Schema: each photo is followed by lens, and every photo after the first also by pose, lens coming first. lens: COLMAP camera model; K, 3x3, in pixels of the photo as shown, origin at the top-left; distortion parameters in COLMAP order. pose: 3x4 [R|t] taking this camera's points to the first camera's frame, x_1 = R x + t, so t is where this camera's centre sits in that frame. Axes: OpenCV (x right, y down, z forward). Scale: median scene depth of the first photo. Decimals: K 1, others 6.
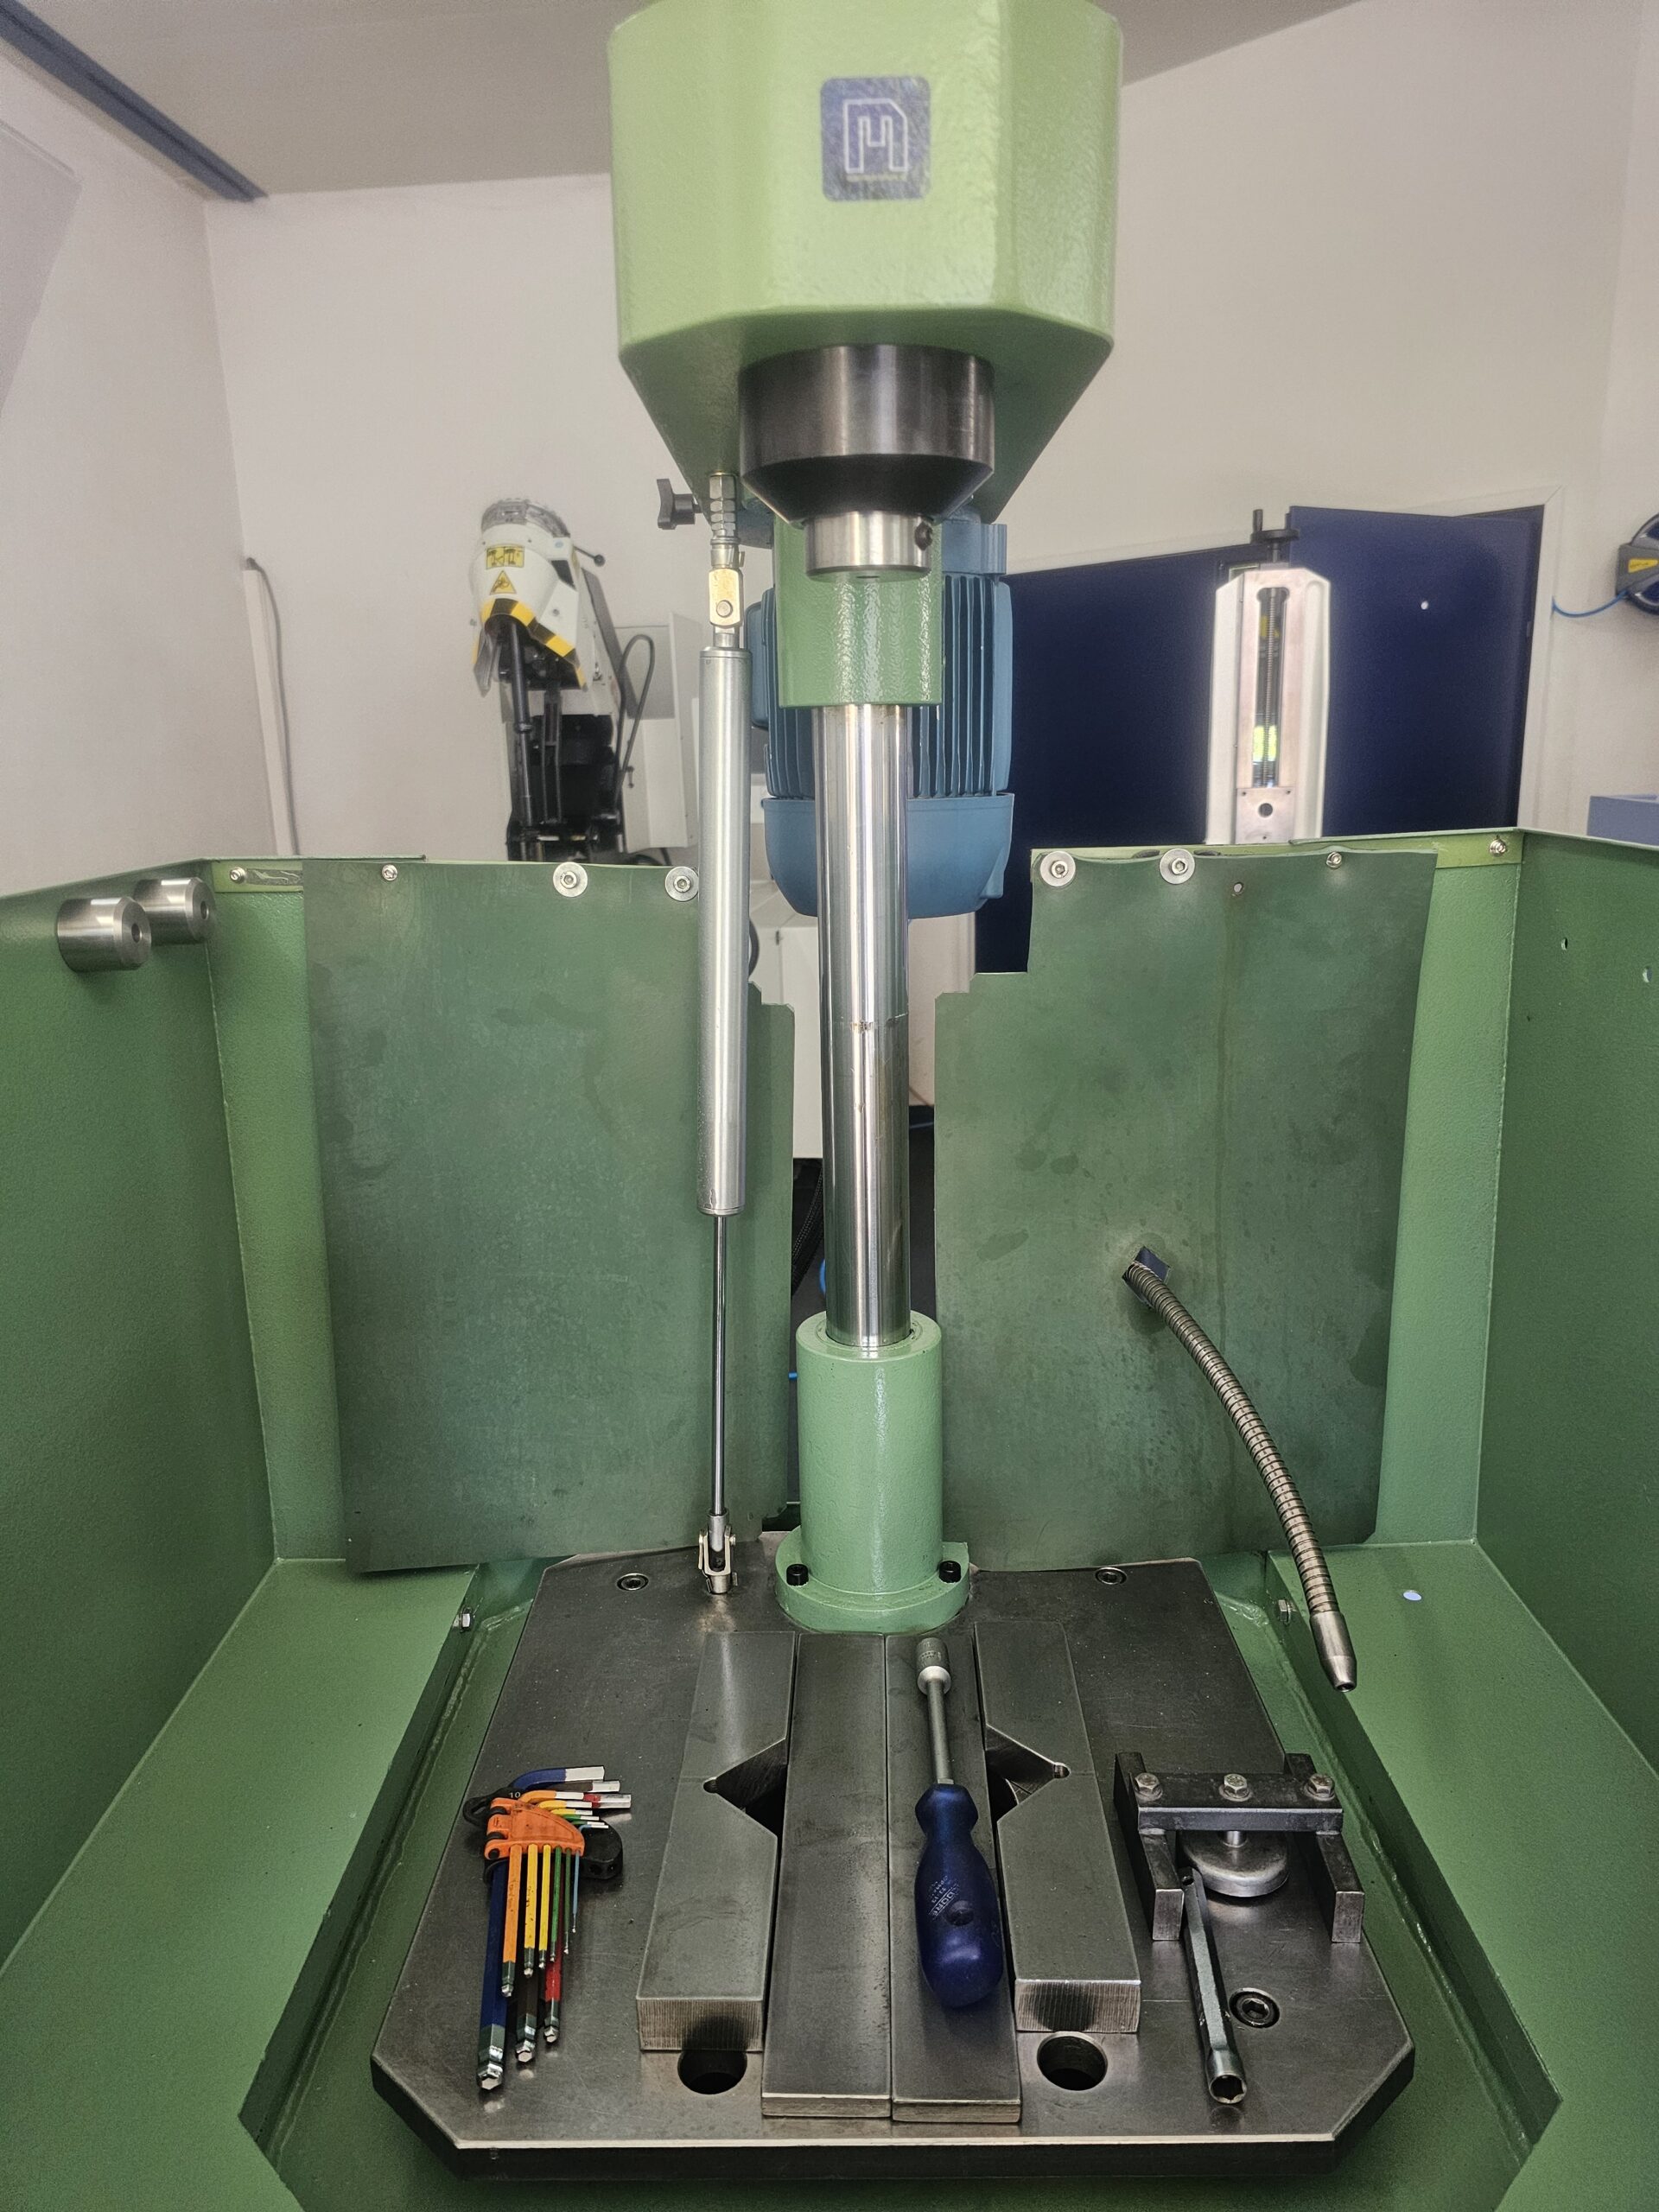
lens RADIAL K [[1509.1, 0, 808.2], [0, 1509.1, 1102.9], [0, 0, 1]] dist [0.048200, -0.053956]
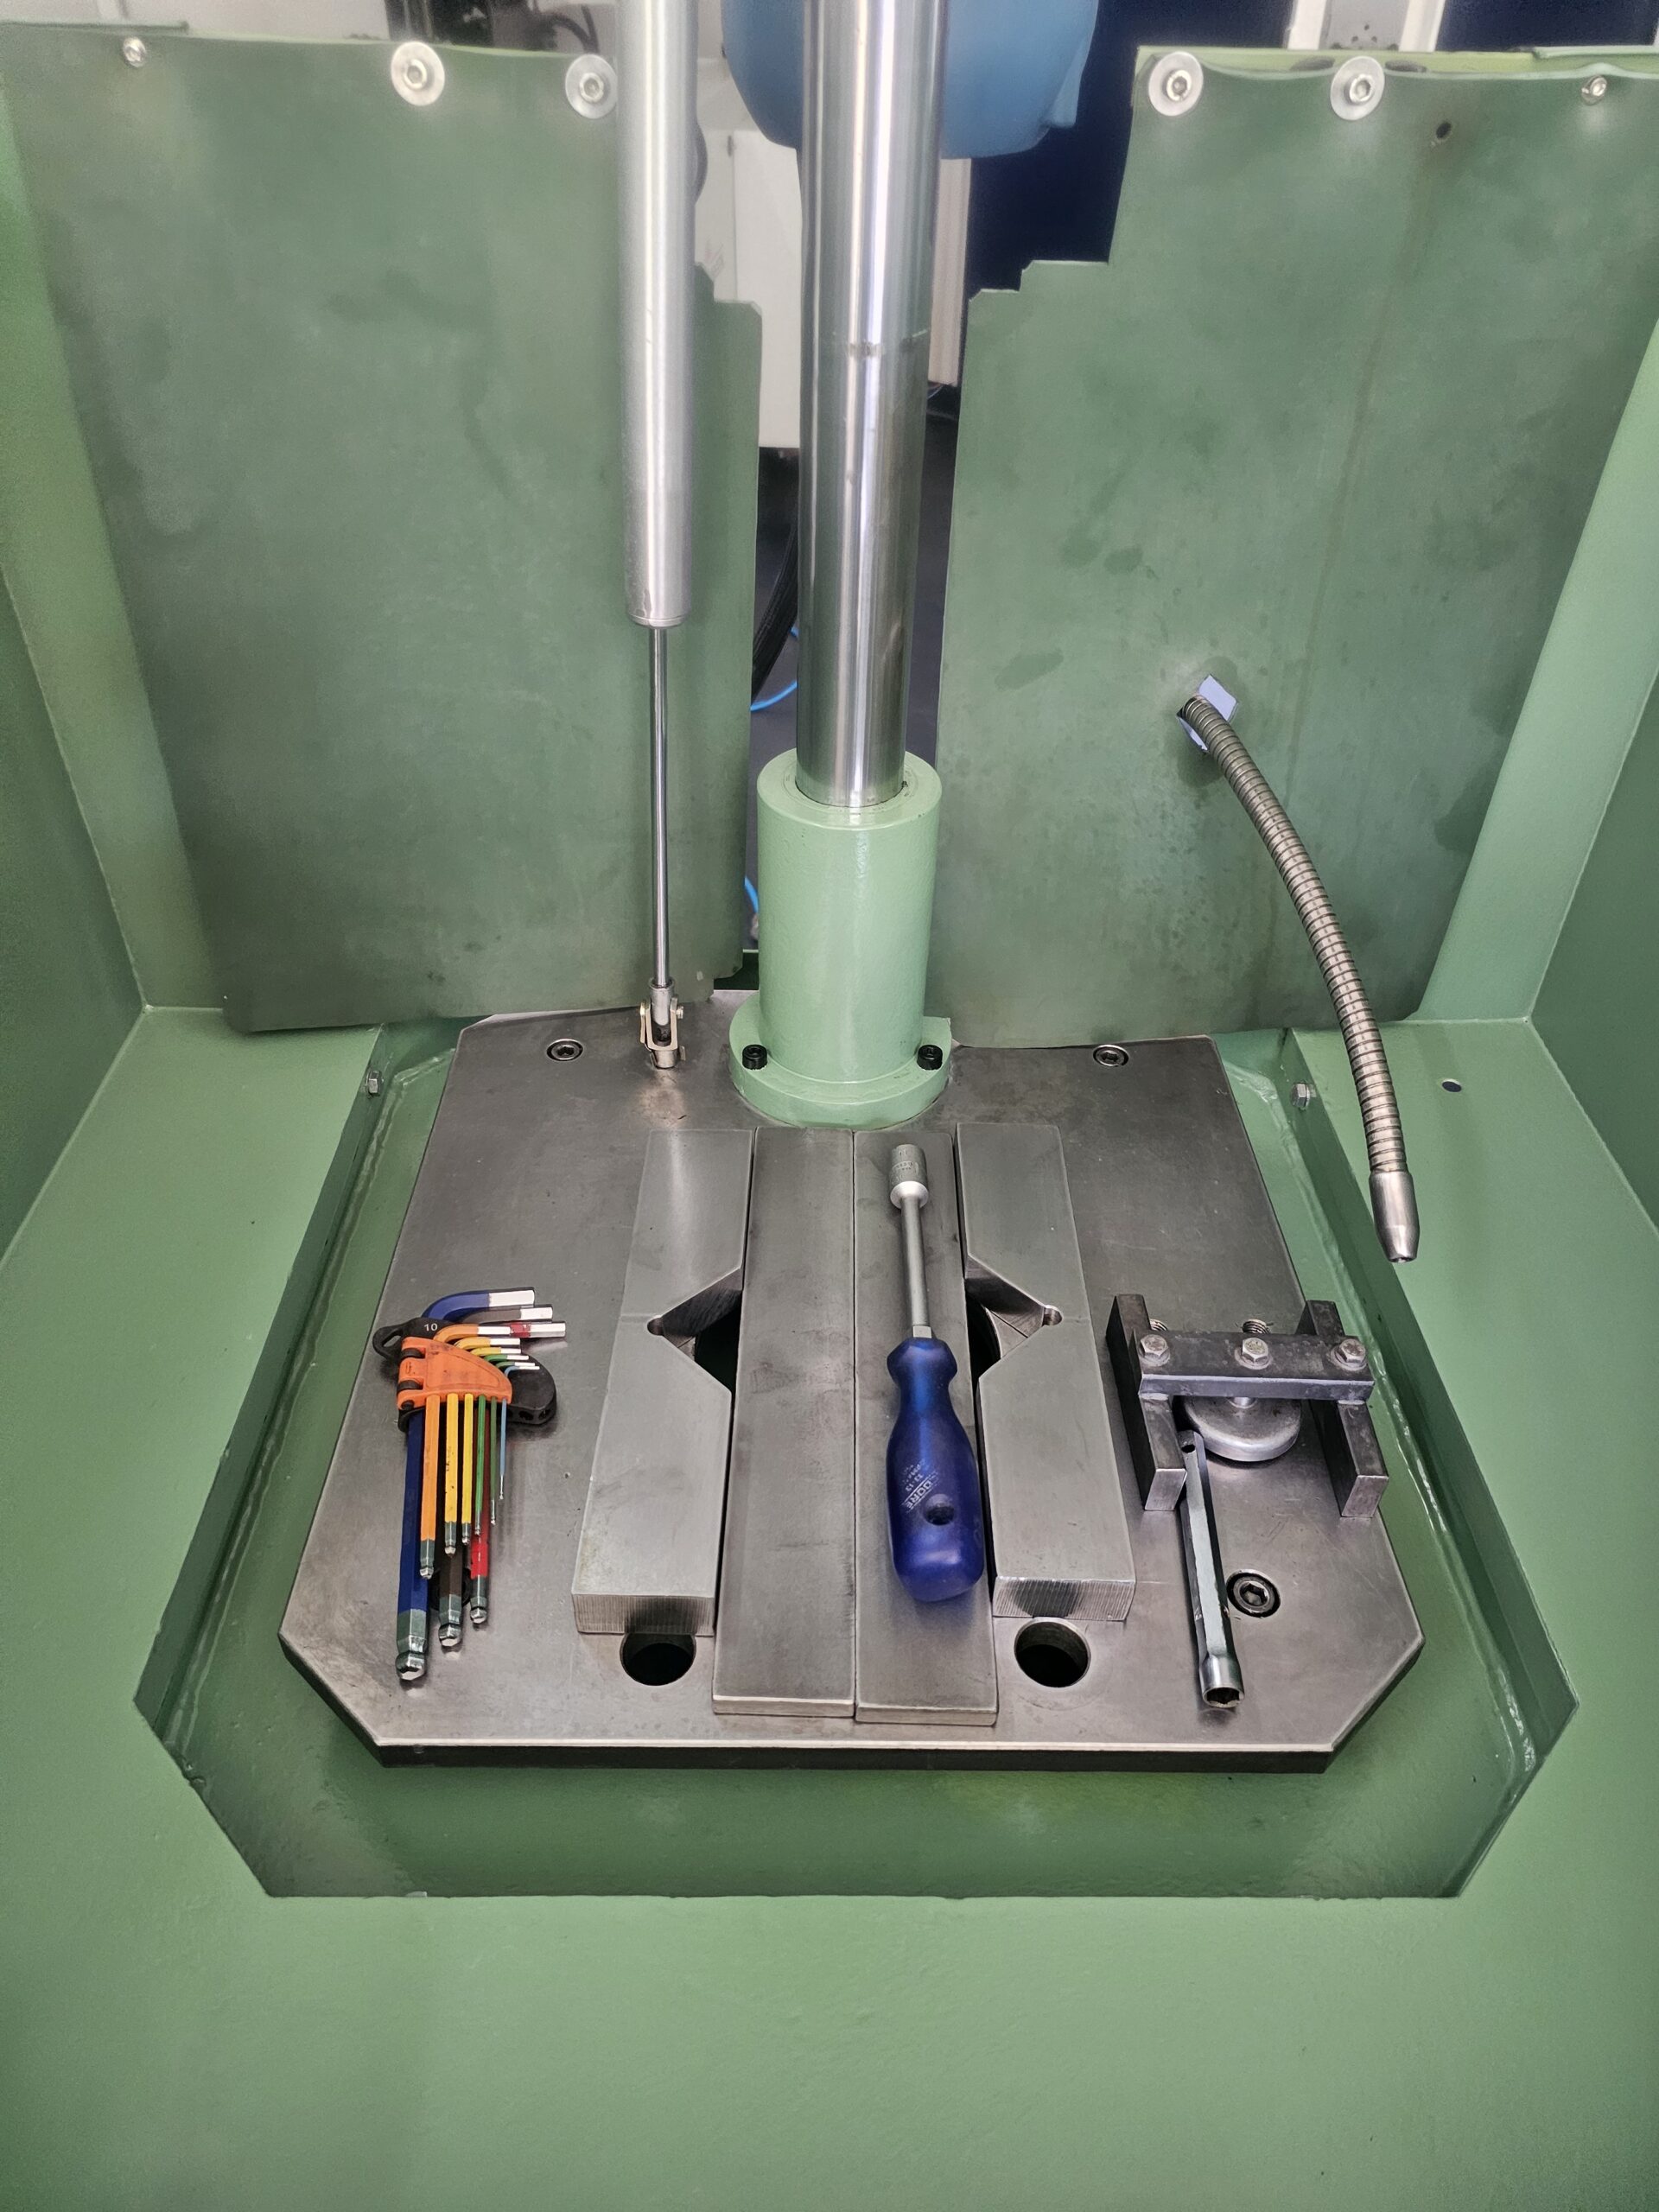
lens RADIAL K [[1509.1, 0, 808.2], [0, 1509.1, 1102.9], [0, 0, 1]] dist [0.048200, -0.053956]
pose [[0.999182, 0.015905, 0.037177, -0.009759], [-0.030525, 0.899683, 0.435476, -0.048328], [-0.026521, -0.436255, 0.899432, 0.260897]]
